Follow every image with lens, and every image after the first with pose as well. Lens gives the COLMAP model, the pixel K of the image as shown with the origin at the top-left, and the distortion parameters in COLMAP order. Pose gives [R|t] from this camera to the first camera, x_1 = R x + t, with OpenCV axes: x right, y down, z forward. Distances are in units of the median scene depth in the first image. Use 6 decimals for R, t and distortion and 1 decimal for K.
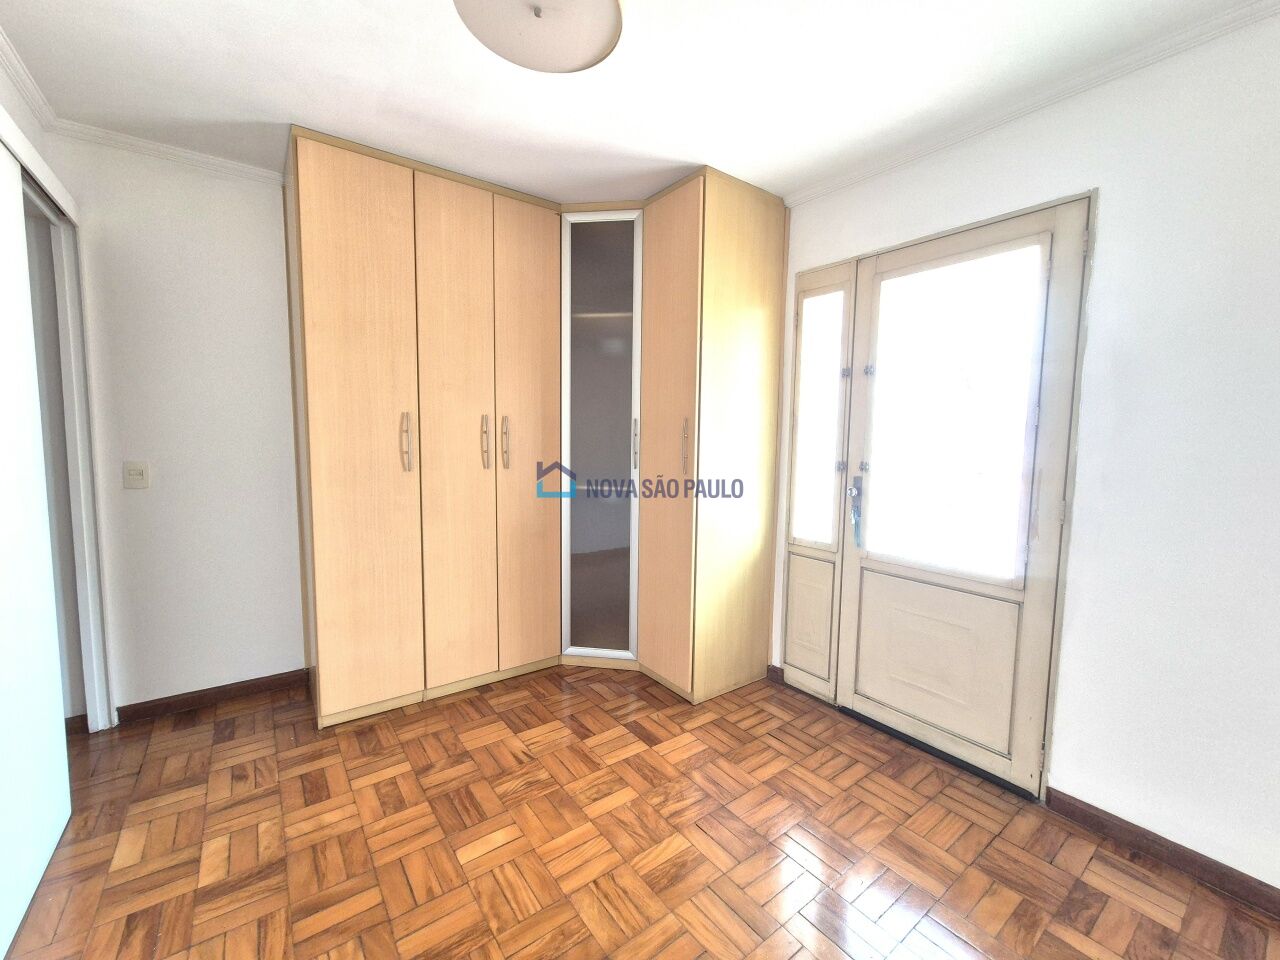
lens RADIAL K [[527.6, 0, 640.1], [0, 527.6, 475.3], [0, 0, 1]] dist [-0.001026, 0.001870]
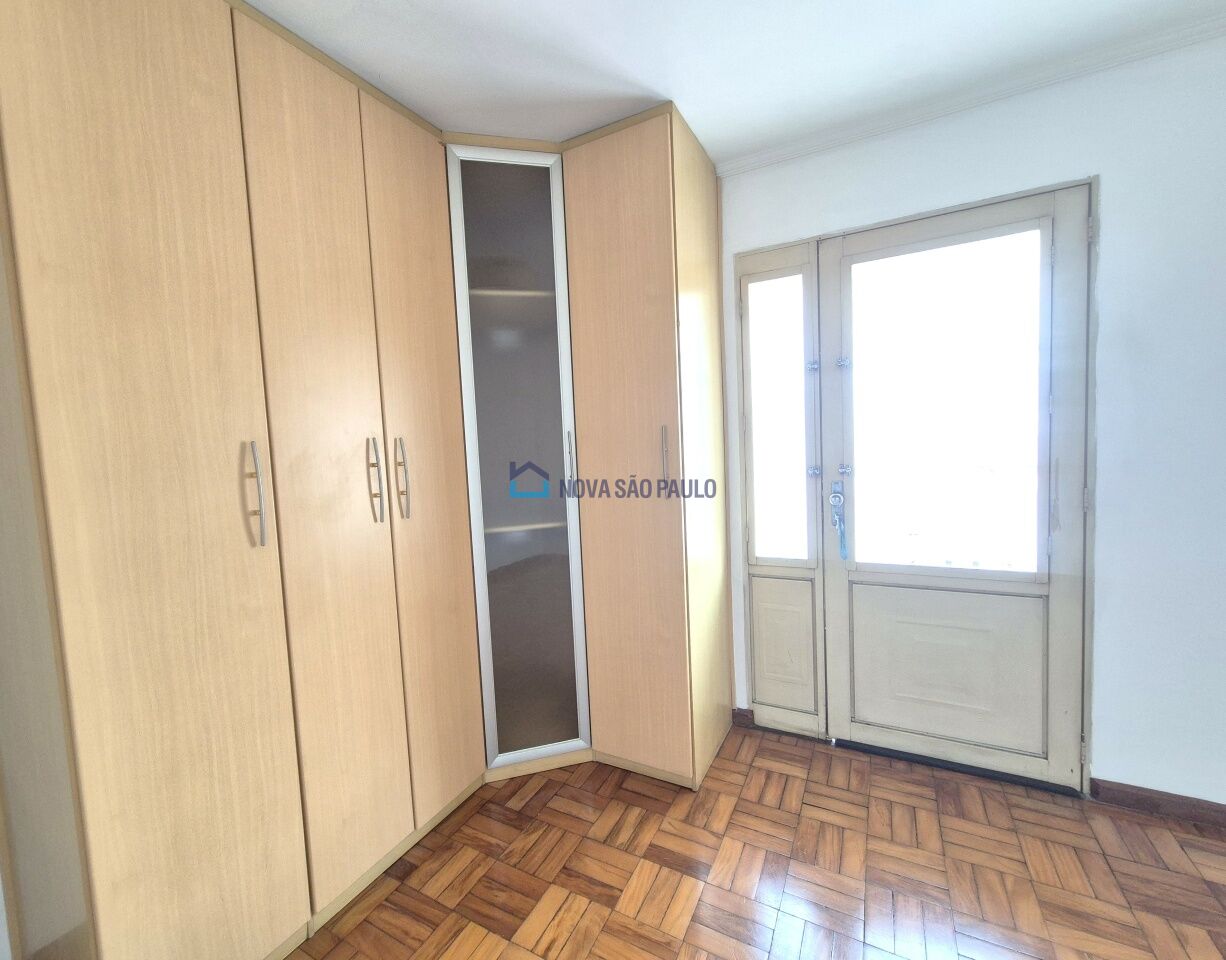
lens RADIAL K [[530.2, 0, 584.9], [0, 530.2, 473.1], [0, 0, 1]] dist [0.004074, -0.000656]
pose [[0.913398, -0.085761, 0.397930, -0.352929], [0.094851, 0.995486, -0.003176, -0.051394], [-0.395862, 0.040645, 0.917410, 0.356149]]
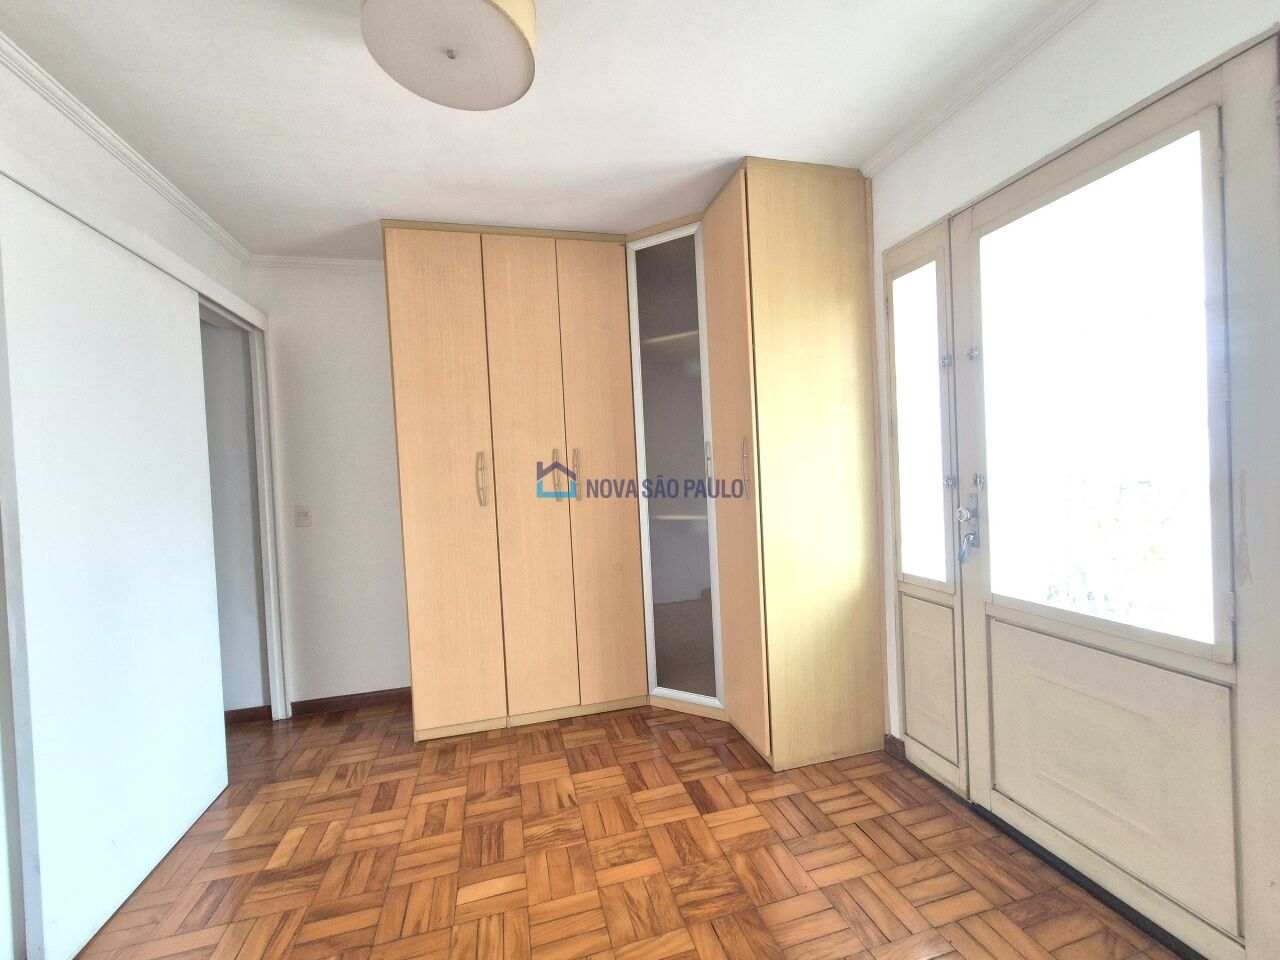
lens RADIAL K [[527.6, 0, 639.2], [0, 527.6, 474.9], [0, 0, 1]] dist [-0.001026, 0.001870]
pose [[0.927282, -0.053468, -0.370526, 0.262840], [0.031050, 0.997322, -0.066210, 0.010593], [0.373074, 0.049891, 0.926459, 0.121505]]
